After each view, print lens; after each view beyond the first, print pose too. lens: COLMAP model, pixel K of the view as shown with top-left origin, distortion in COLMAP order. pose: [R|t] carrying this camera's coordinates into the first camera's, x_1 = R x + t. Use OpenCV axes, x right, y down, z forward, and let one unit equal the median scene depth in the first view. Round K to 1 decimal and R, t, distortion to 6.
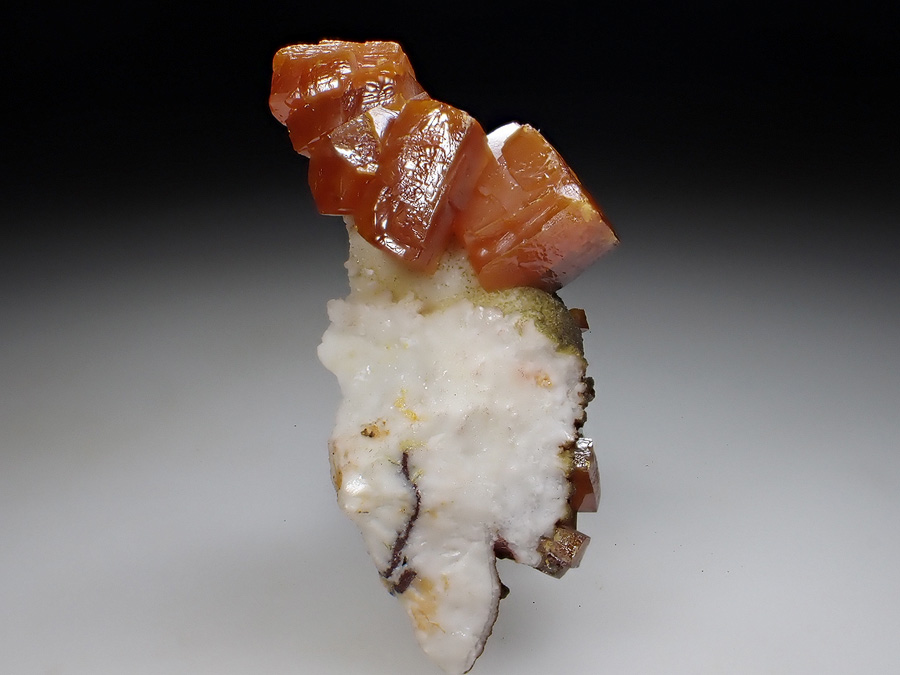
lens RADIAL K [[1312.1, 0, 430.5], [0, 1312.1, 339.0], [0, 0, 1]] dist [-0.000756, 0.000000]
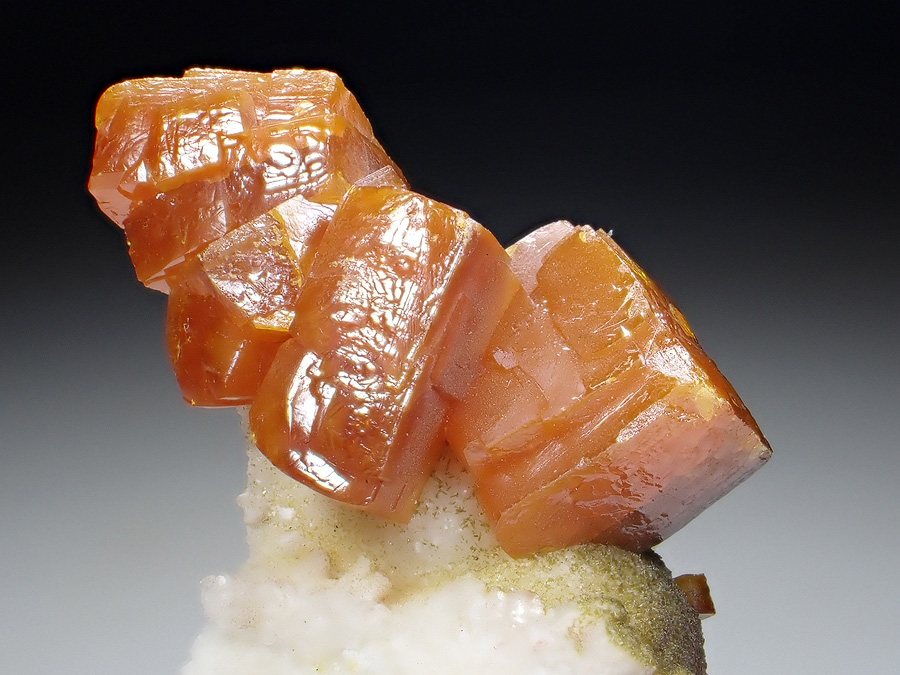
lens RADIAL K [[1930.4, 0, 448.8], [0, 1930.4, 336.8], [0, 0, 1]] dist [0.028020, 0.000000]
pose [[0.999773, -0.015405, -0.014702, 0.030571], [0.014671, 0.998703, -0.048748, -0.084939], [0.015433, 0.048521, 0.998703, 0.247703]]
